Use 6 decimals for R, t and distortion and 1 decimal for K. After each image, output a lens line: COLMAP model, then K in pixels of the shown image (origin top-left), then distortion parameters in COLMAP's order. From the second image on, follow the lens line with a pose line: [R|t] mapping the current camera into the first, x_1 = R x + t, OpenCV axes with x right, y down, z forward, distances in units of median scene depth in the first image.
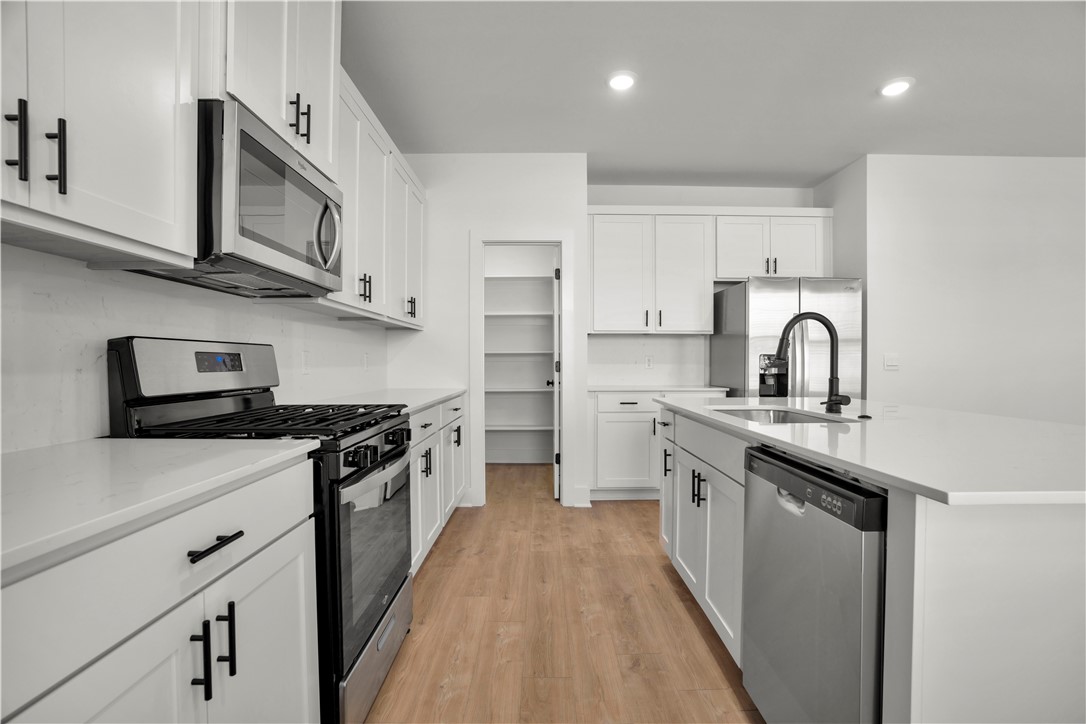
lens RADIAL K [[509.7, 0, 548.9], [0, 509.7, 366.8], [0, 0, 1]] dist [-0.079216, 0.027453]
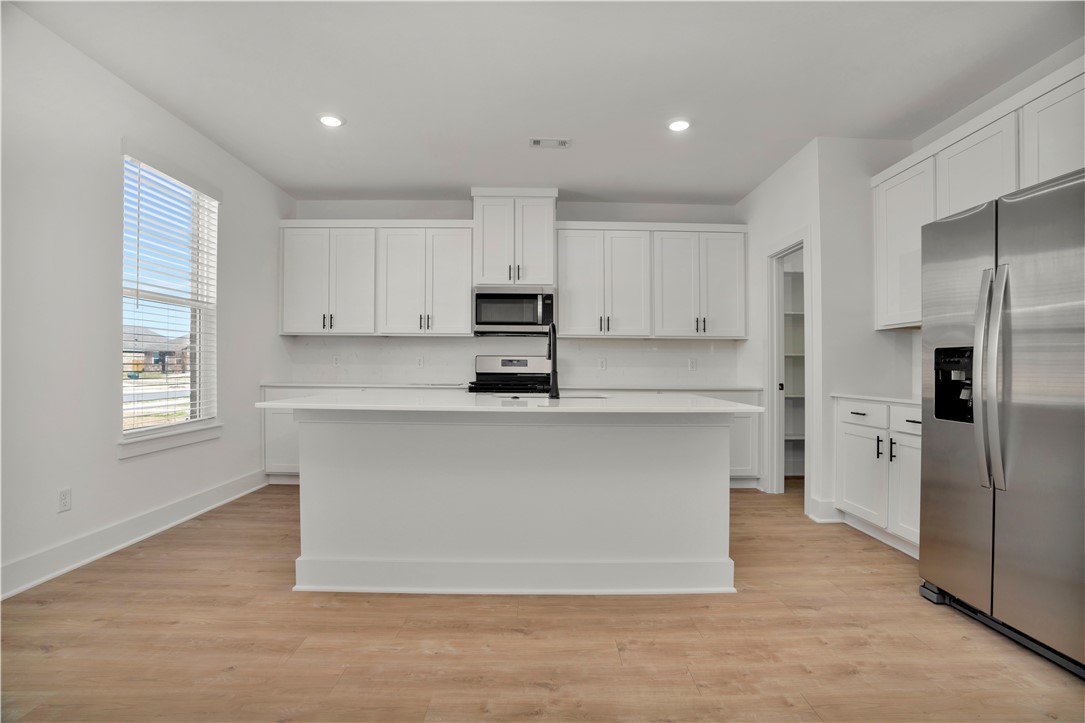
lens RADIAL K [[509.2, 0, 548.4], [0, 509.2, 366.3], [0, 0, 1]] dist [-0.079216, 0.027453]
pose [[0.014940, -0.007195, -0.999863, 2.306782], [-0.013395, 0.999883, -0.007395, 0.028602], [0.999799, 0.013504, 0.014842, 1.136804]]
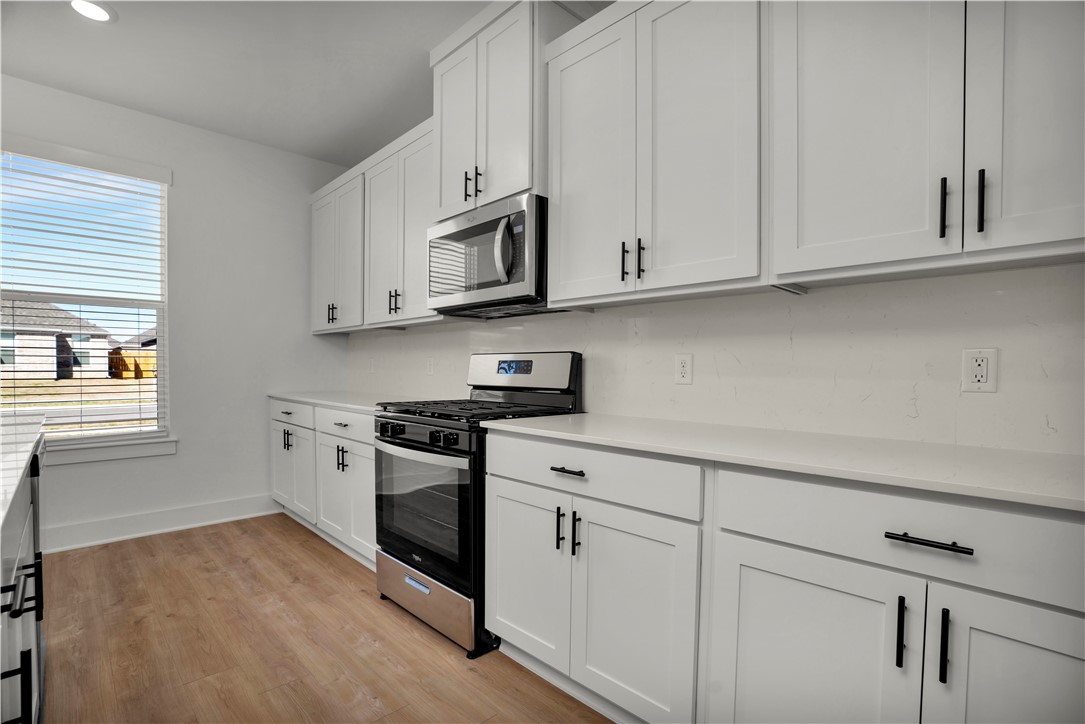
lens RADIAL K [[509.2, 0, 548.4], [0, 509.2, 366.8], [0, 0, 1]] dist [-0.079216, 0.027453]
pose [[-0.720311, -0.002420, -0.693647, 0.305386], [-0.009596, 0.999933, 0.006477, -0.019995], [0.693585, 0.011321, -0.720286, 2.126412]]
